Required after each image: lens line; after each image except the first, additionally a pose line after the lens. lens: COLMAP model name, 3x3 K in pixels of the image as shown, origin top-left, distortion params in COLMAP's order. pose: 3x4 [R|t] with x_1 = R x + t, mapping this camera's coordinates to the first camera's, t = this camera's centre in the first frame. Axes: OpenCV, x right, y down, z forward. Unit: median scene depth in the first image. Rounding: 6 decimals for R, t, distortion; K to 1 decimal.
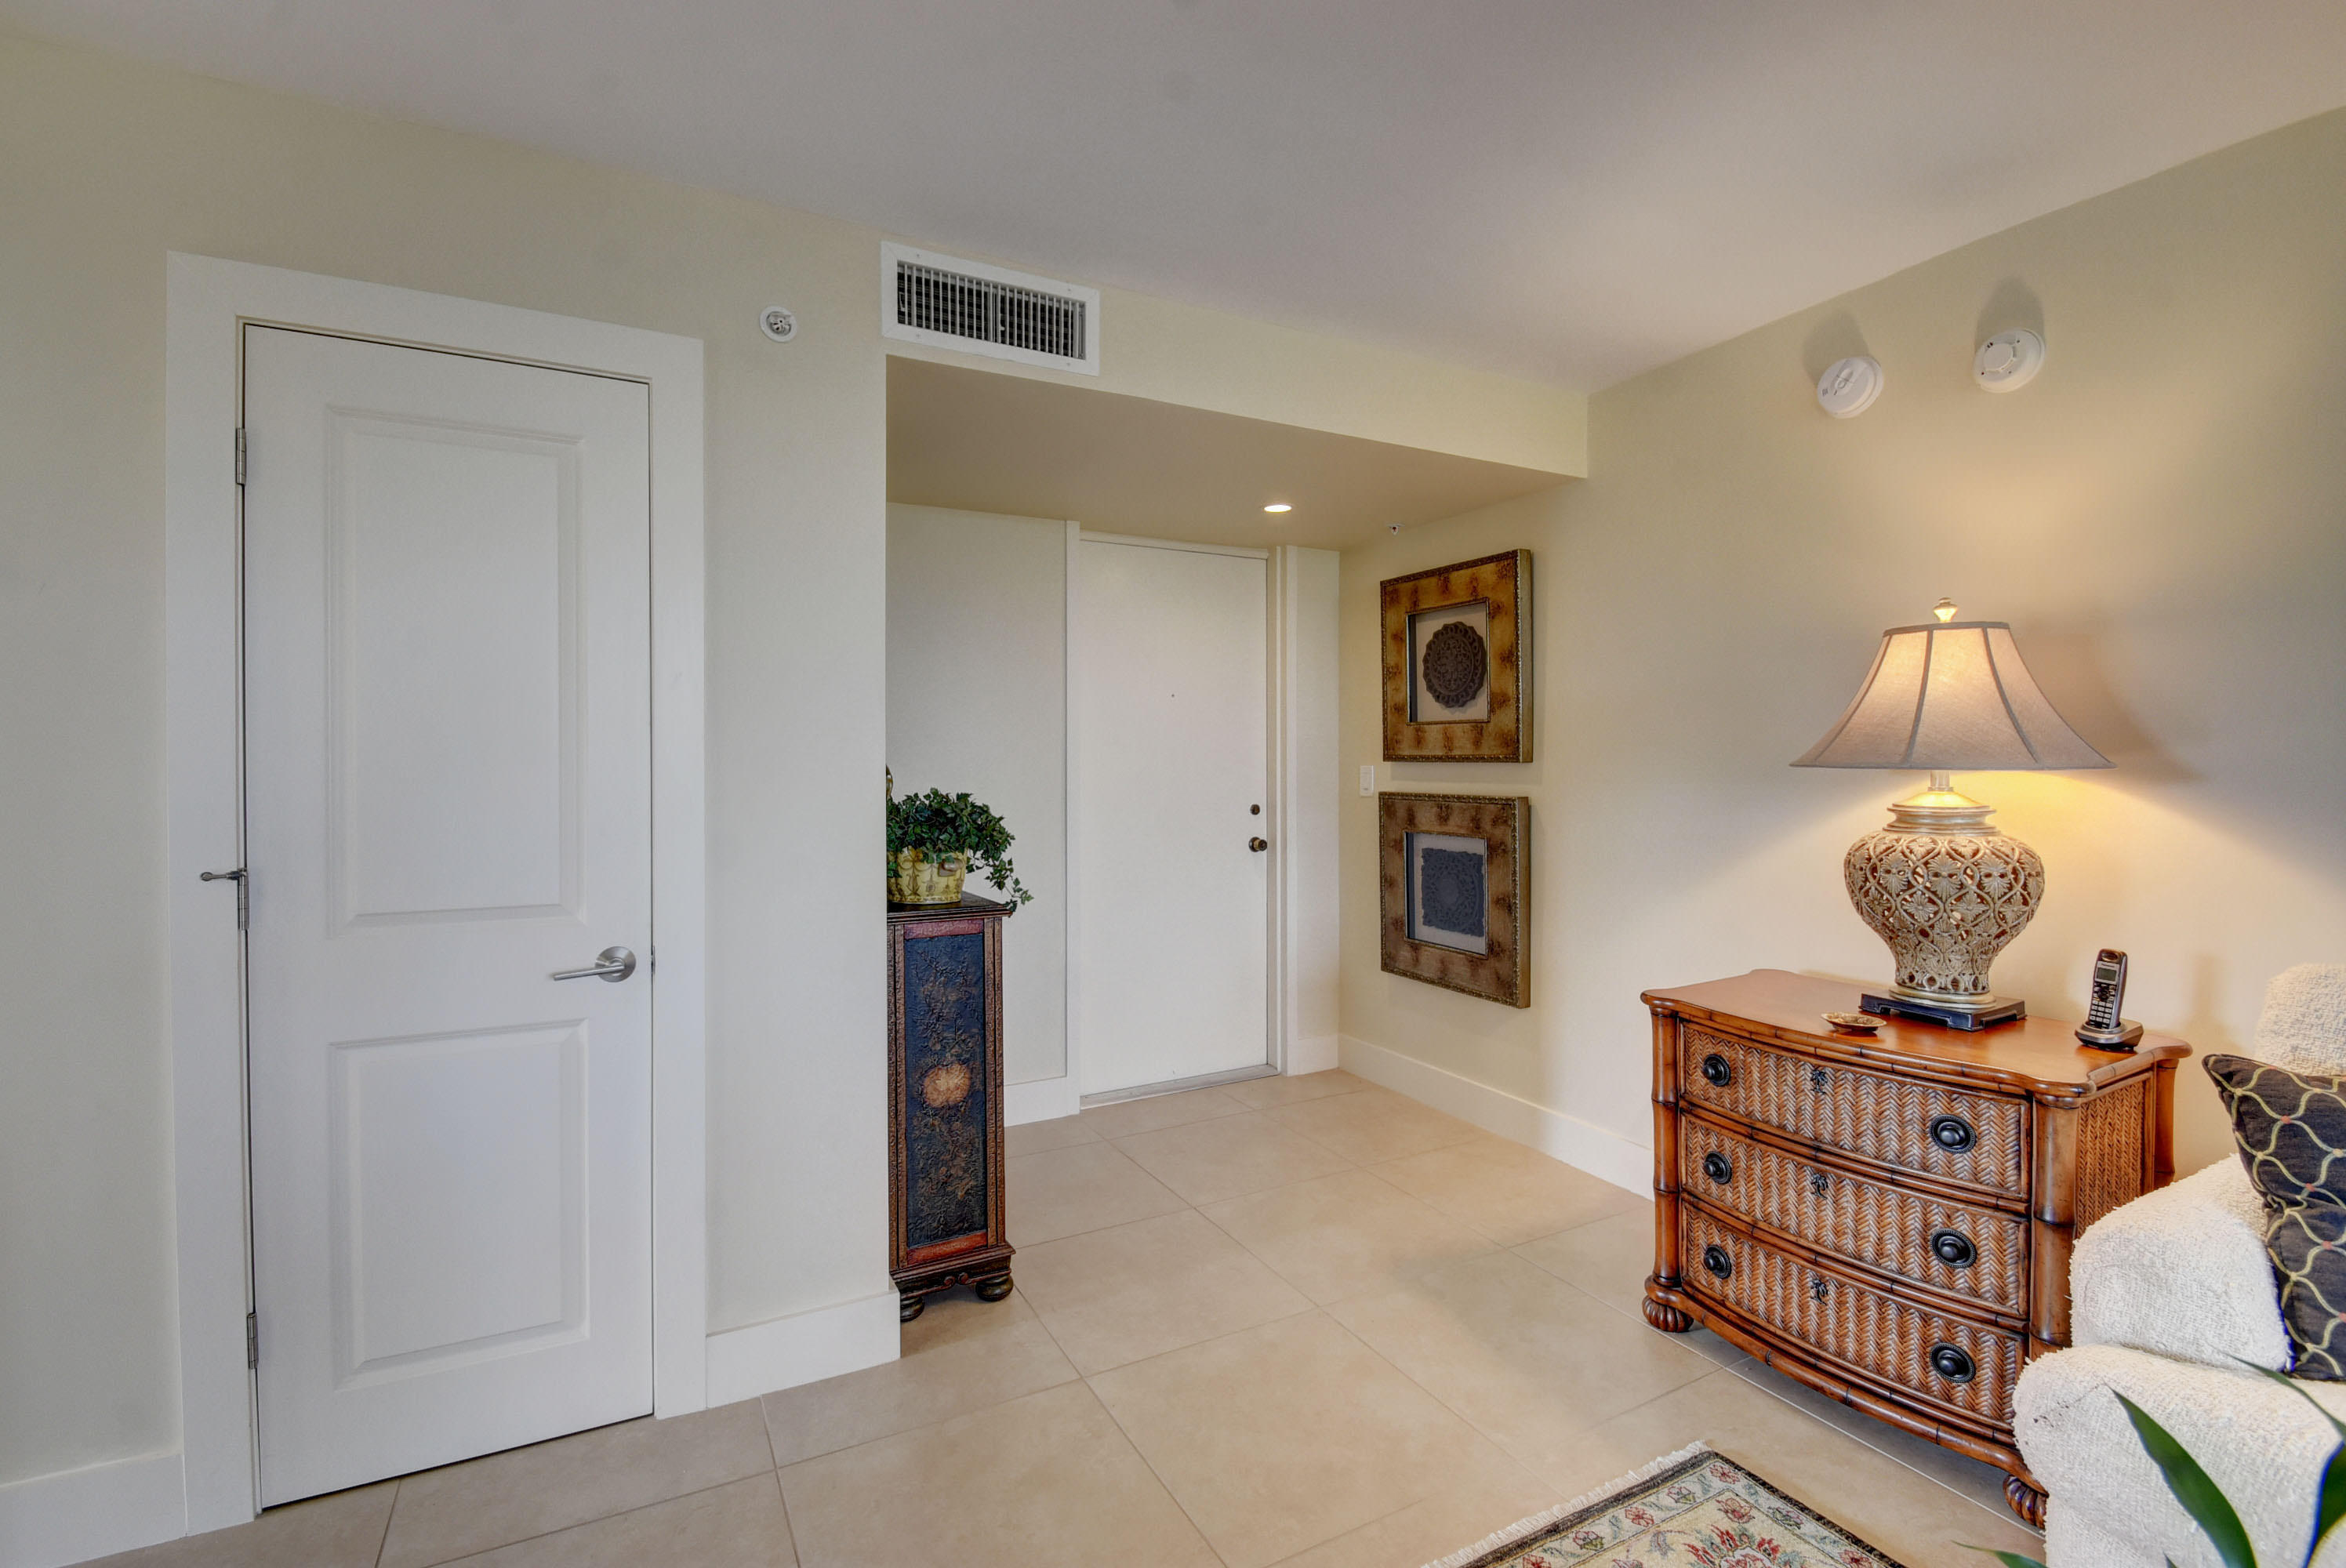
lens RADIAL K [[1028.5, 0, 1152.2], [0, 1028.5, 782.7], [0, 0, 1]] dist [-0.009526, -0.005397]
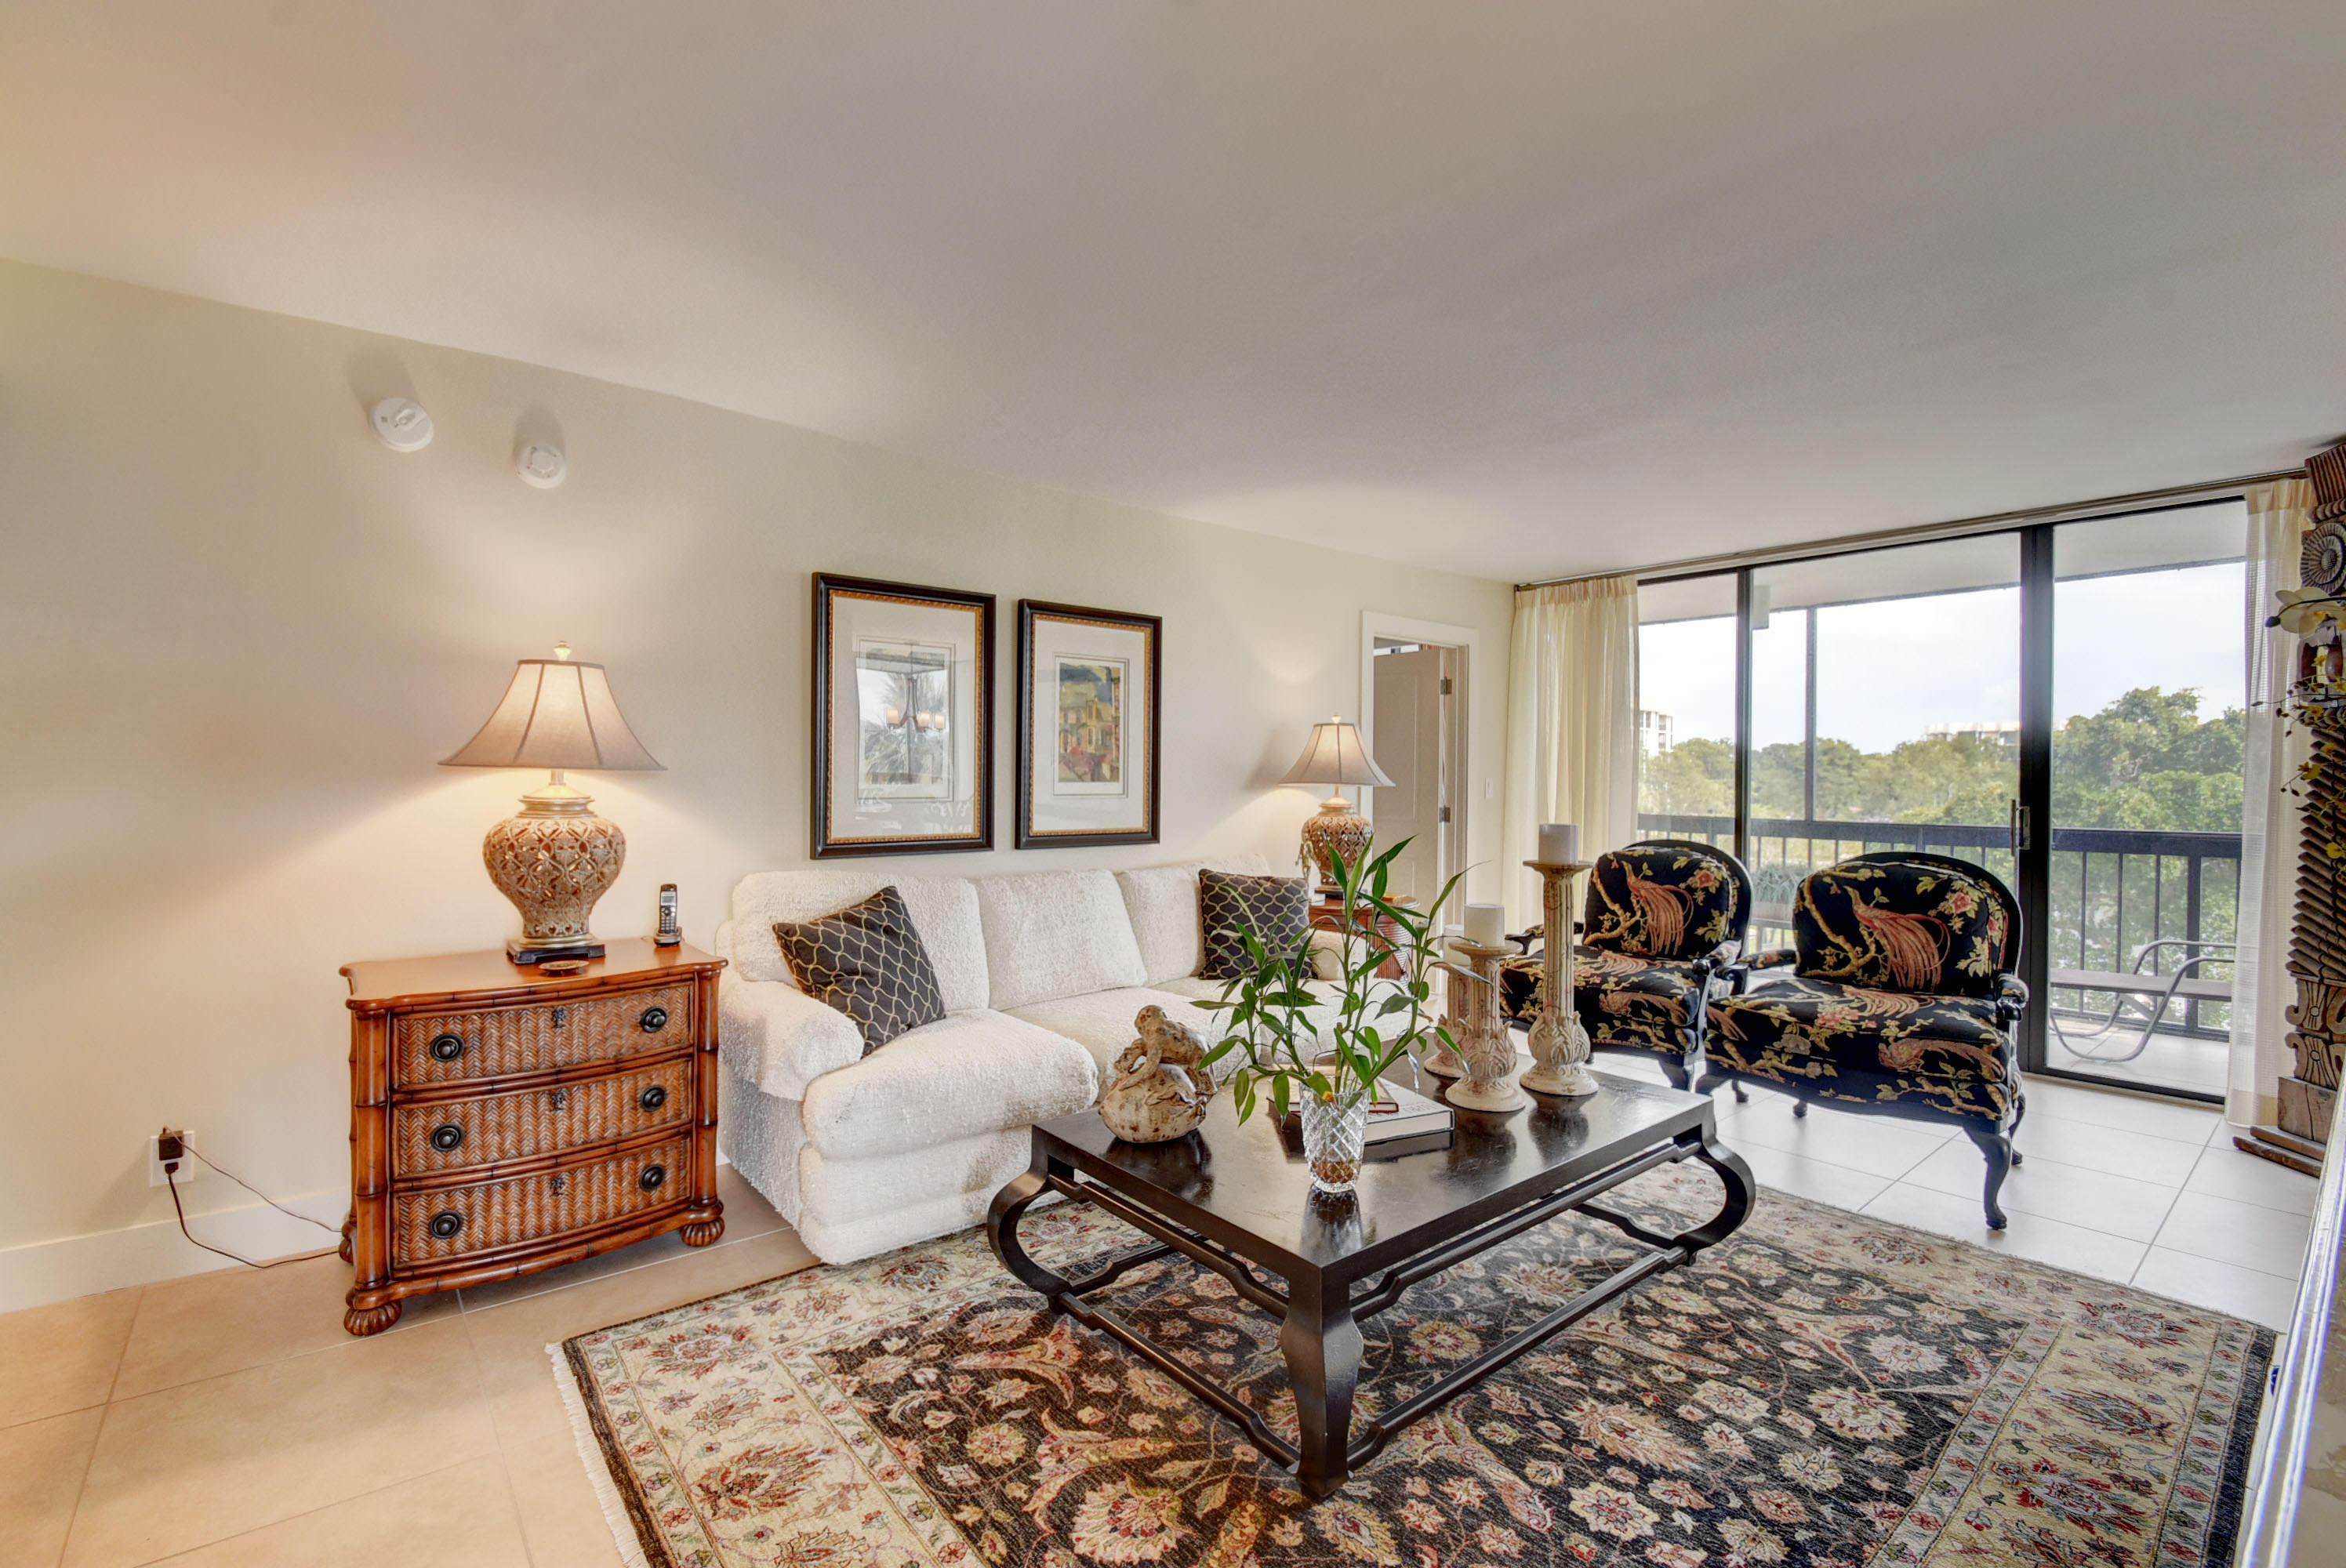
lens RADIAL K [[1028.5, 0, 1159.7], [0, 1028.5, 776.0], [0, 0, 1]] dist [-0.009526, -0.005397]
pose [[-0.200974, -0.006311, 0.979576, -0.599353], [0.004617, 0.999962, 0.007390, -0.009384], [-0.979586, 0.006008, -0.200938, 0.436873]]
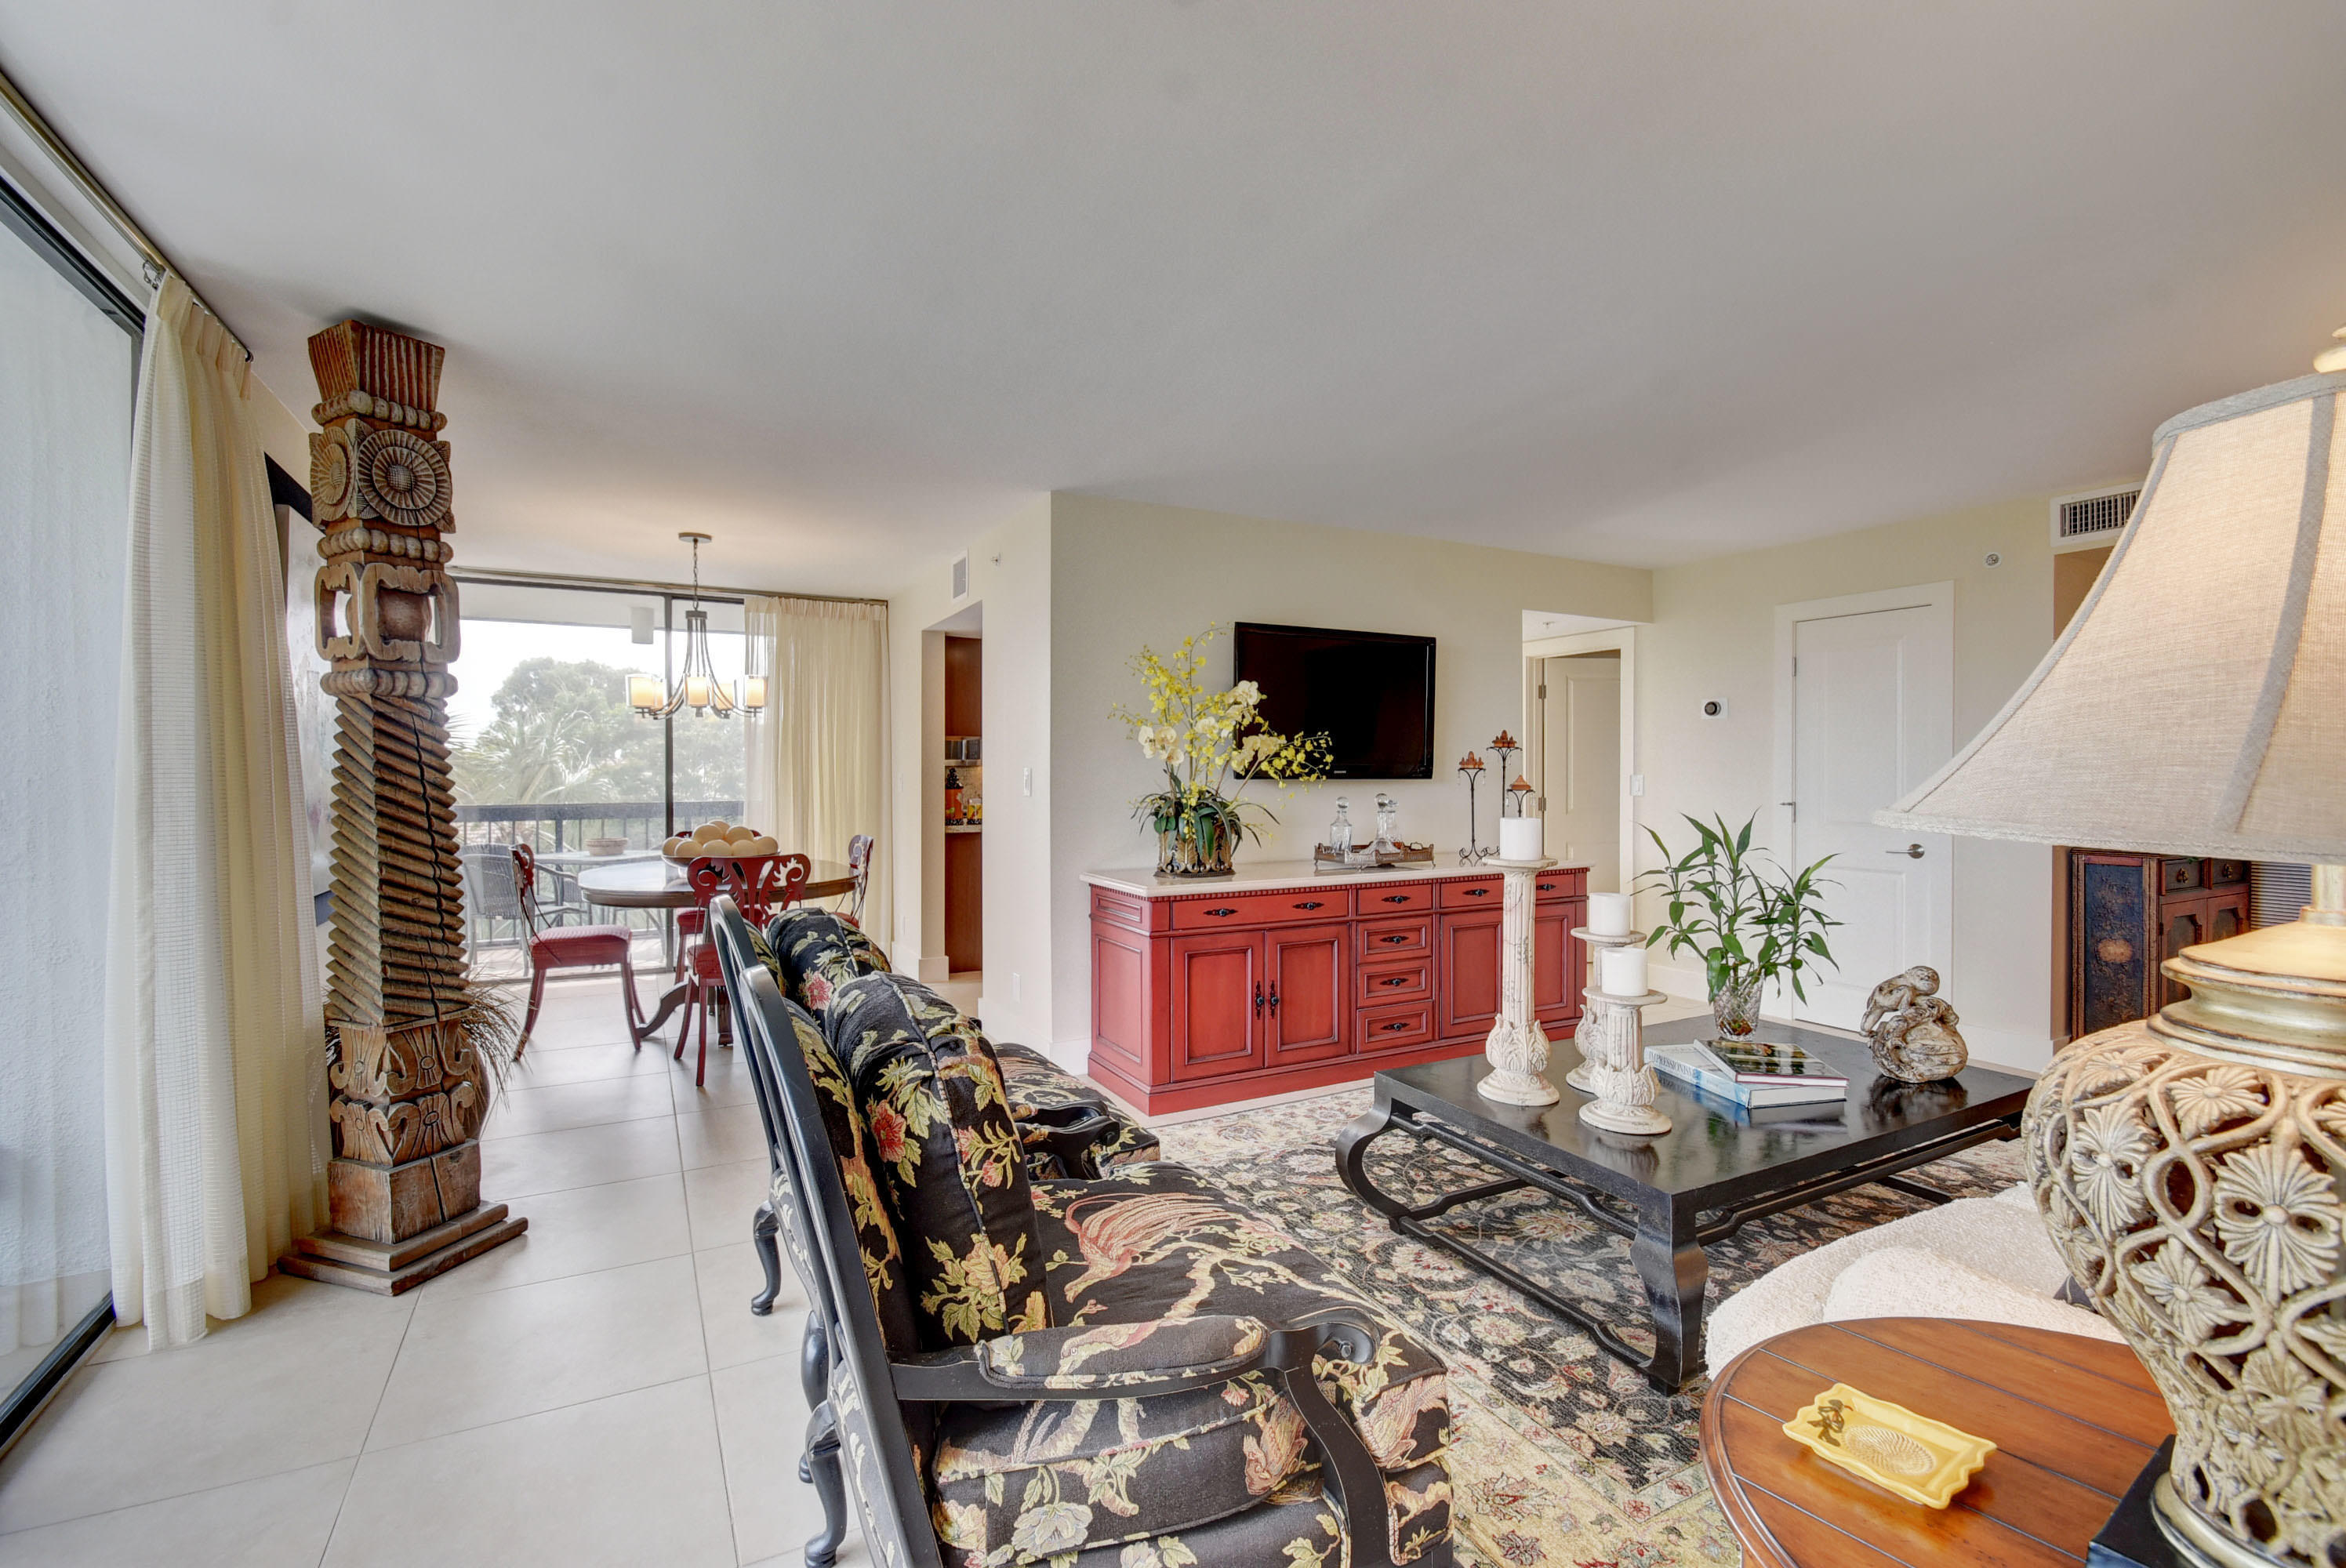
lens RADIAL K [[1028.5, 0, 1162.6], [0, 1028.5, 781.2], [0, 0, 1]] dist [-0.009526, -0.005397]
pose [[-0.004277, 0.008664, -0.999953, 1.554932], [-0.011426, 0.999897, 0.008712, 0.011575], [0.999926, 0.011462, -0.004178, -0.622790]]
